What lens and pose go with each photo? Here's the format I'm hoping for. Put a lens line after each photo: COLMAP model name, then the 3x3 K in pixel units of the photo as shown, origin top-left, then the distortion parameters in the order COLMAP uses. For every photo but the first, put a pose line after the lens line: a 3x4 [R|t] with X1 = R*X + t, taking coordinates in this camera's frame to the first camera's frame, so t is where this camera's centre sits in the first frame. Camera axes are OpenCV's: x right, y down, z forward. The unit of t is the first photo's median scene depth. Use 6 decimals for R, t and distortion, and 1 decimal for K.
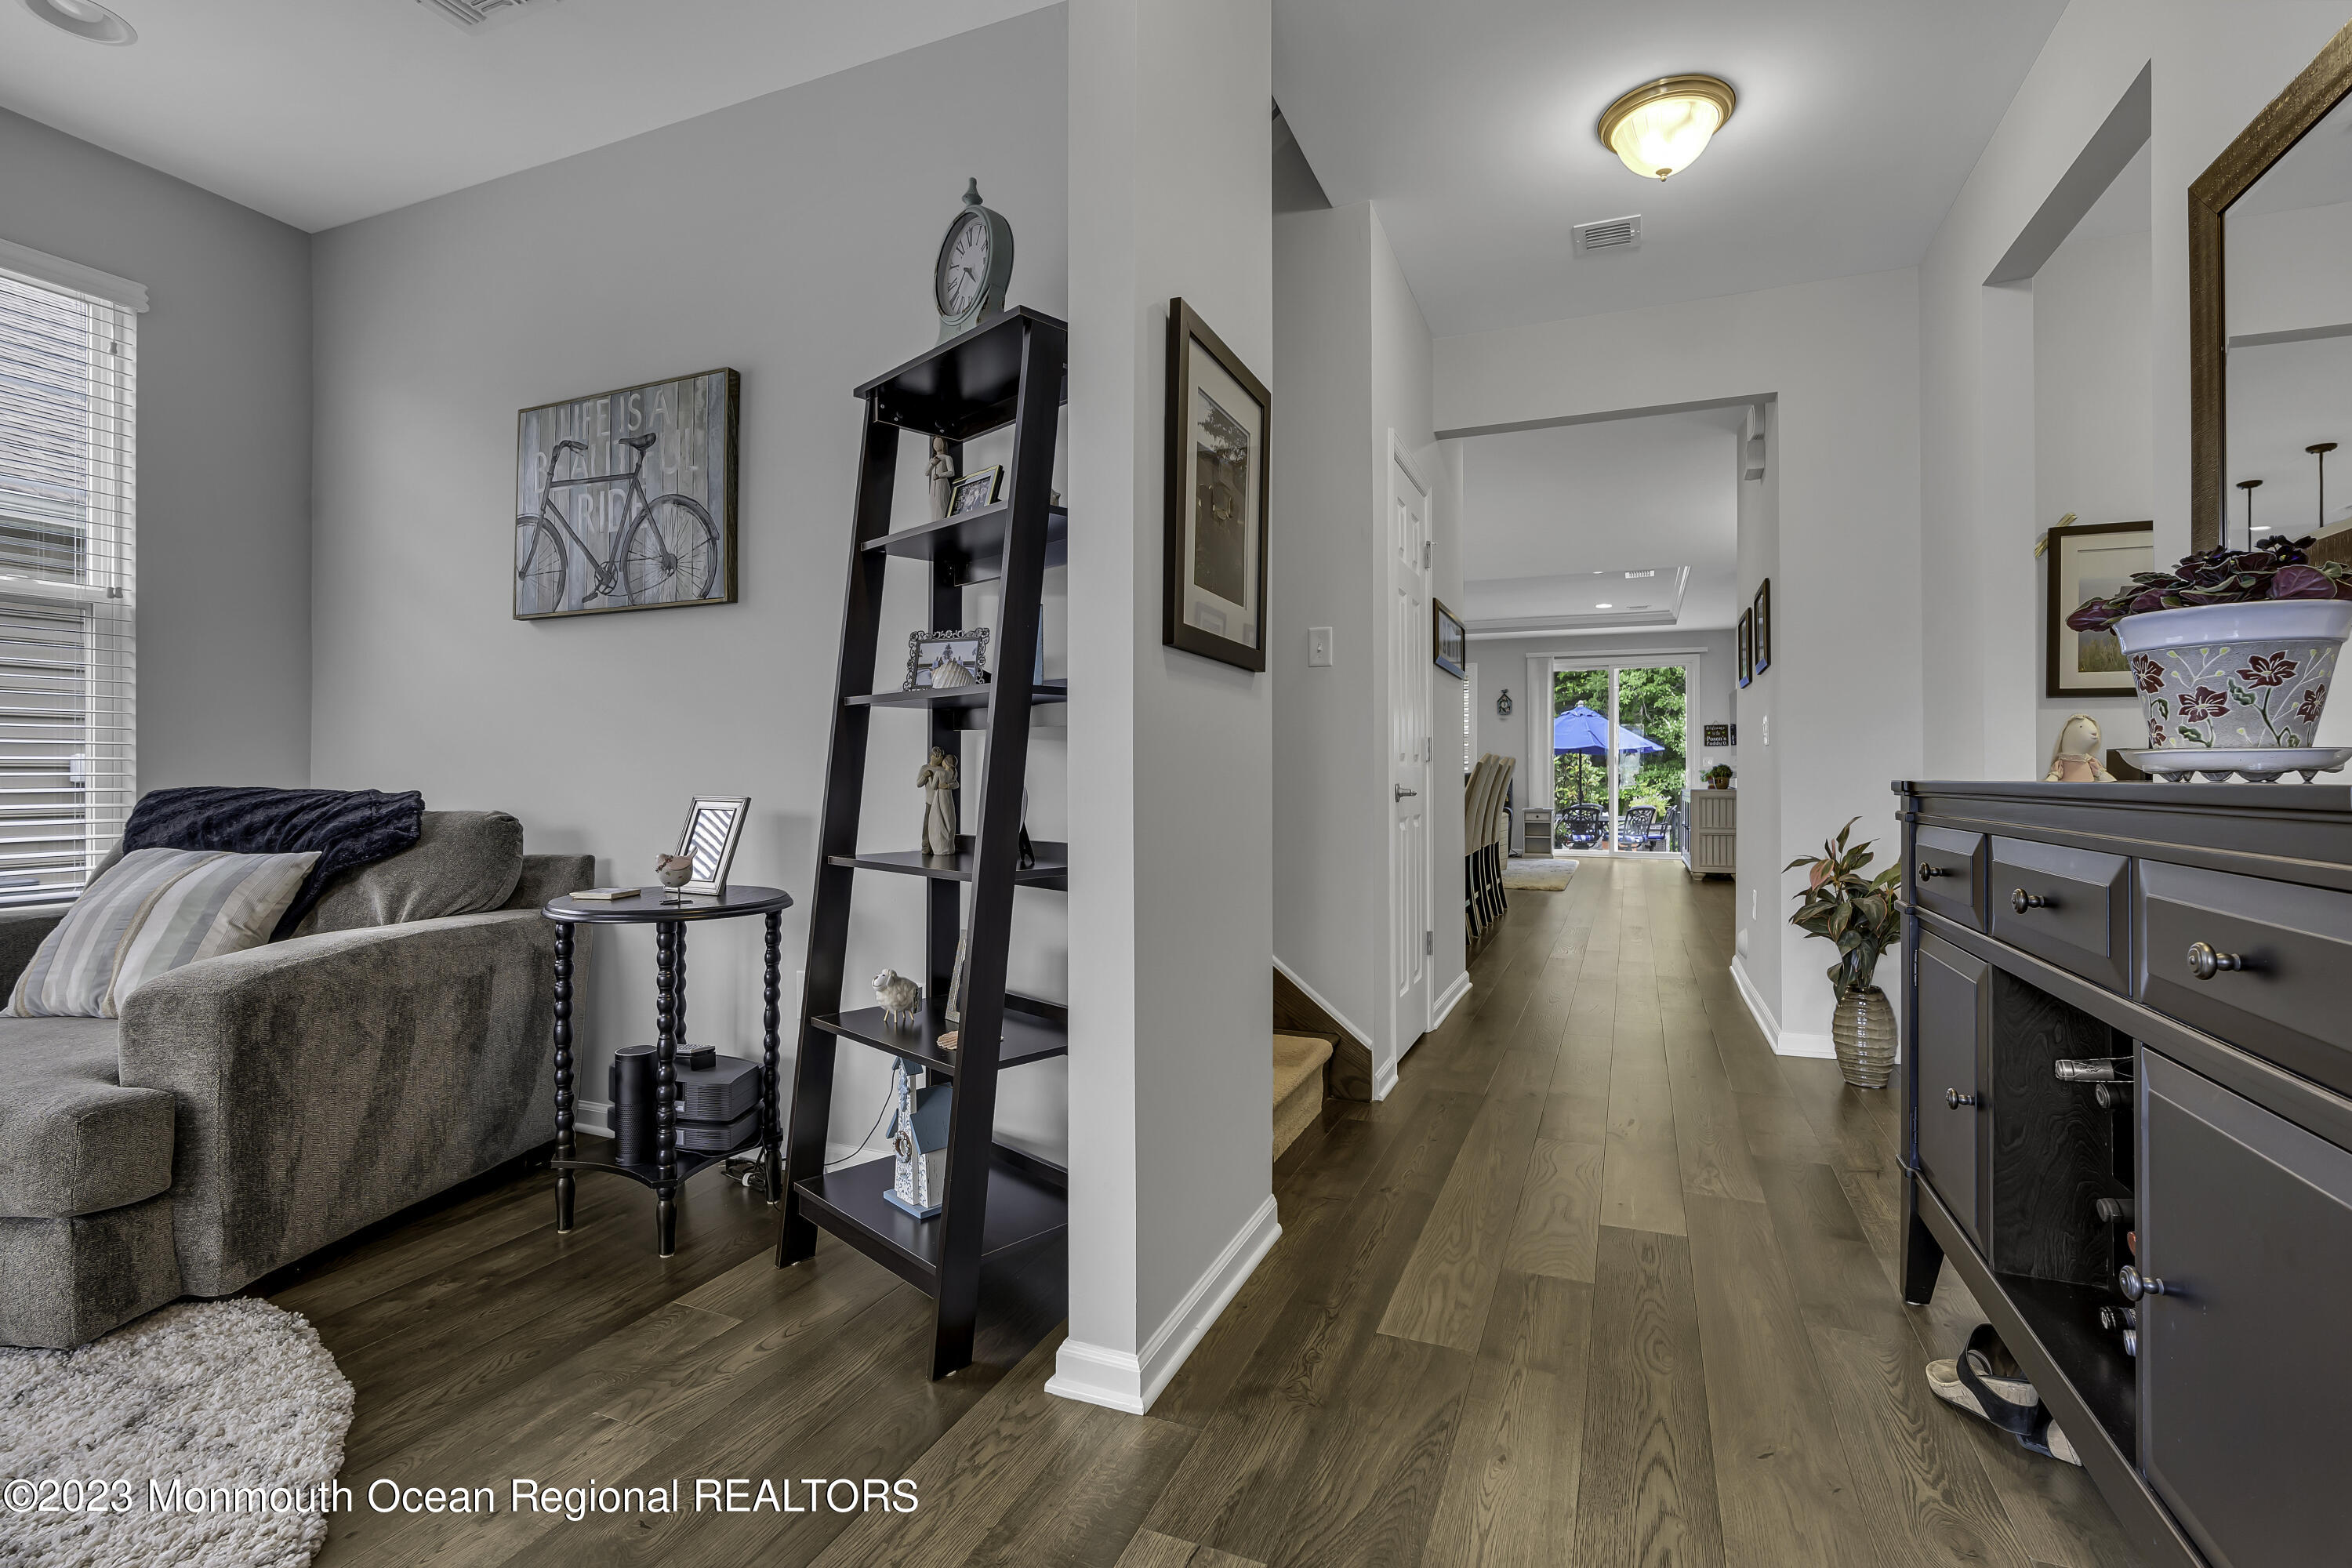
lens RADIAL K [[1086.7, 0, 1189.4], [0, 1086.7, 772.6], [0, 0, 1]] dist [-0.012129, 0.004876]
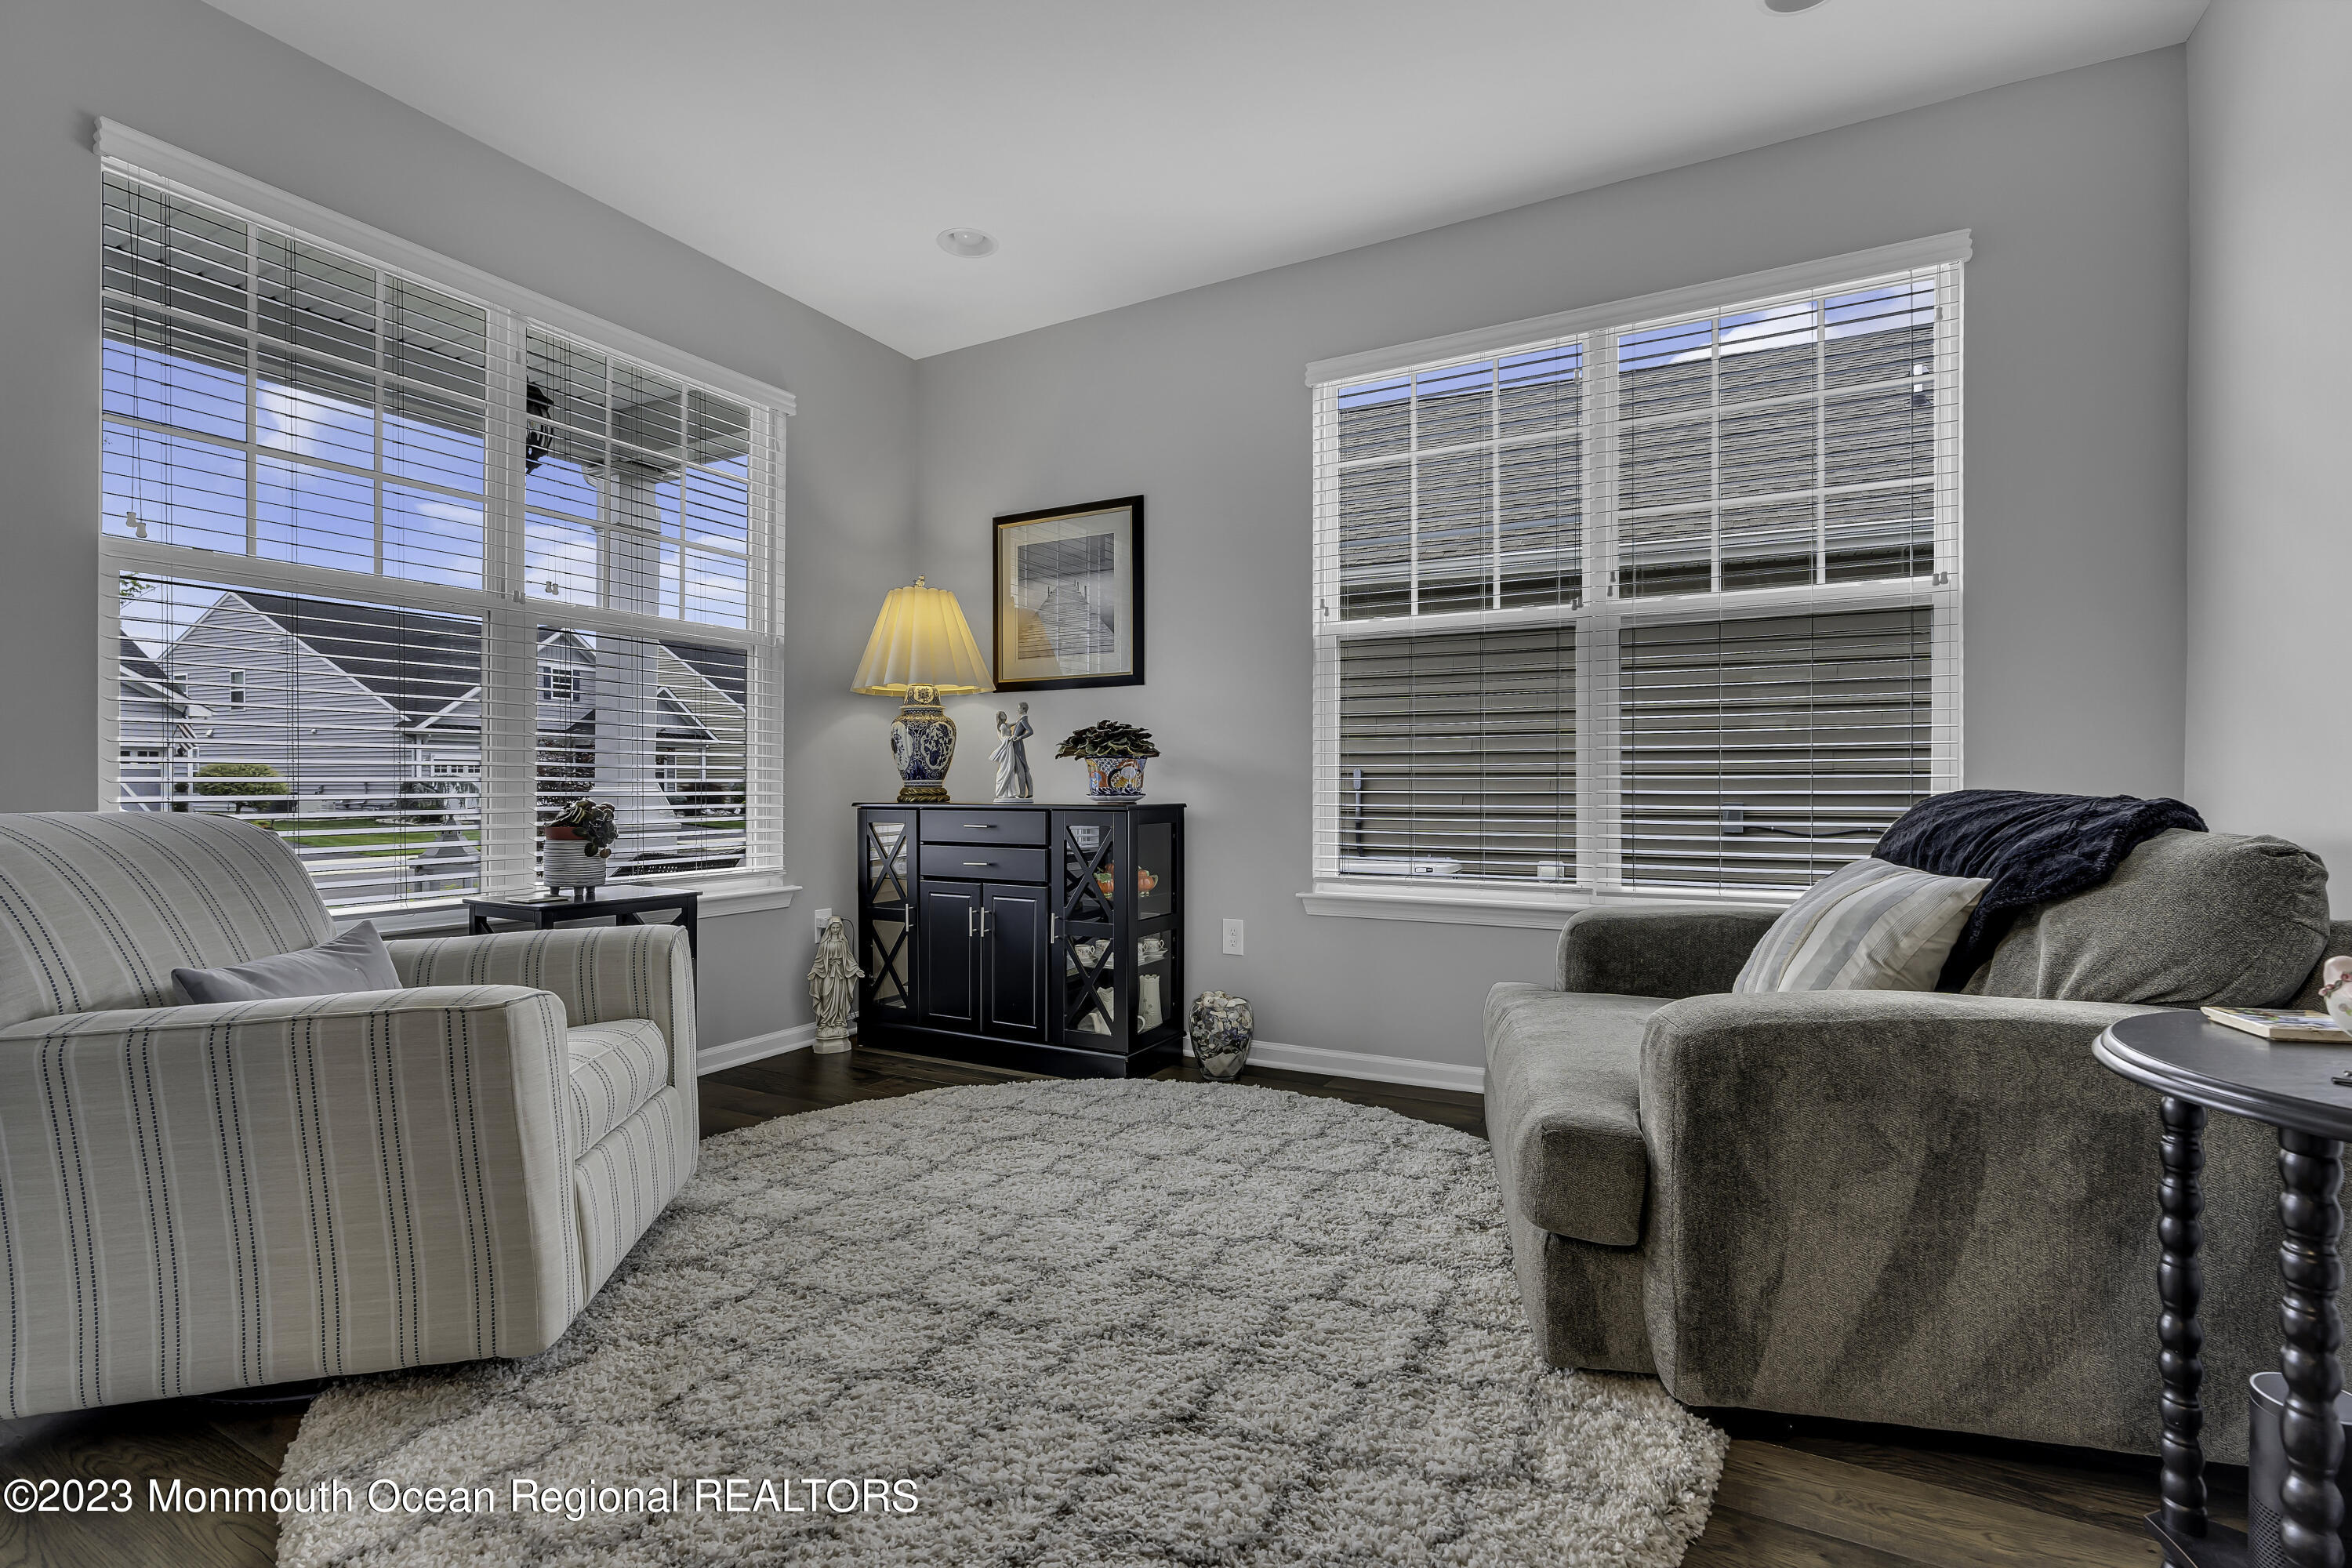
lens RADIAL K [[1061.6, 0, 1194.4], [0, 1061.6, 788.3], [0, 0, 1]] dist [-0.013039, 0.003893]
pose [[-0.095712, 0.005909, -0.995392, -0.049238], [0.003005, 0.999980, 0.005648, 0.006992], [0.995405, -0.002451, -0.095728, 0.608331]]
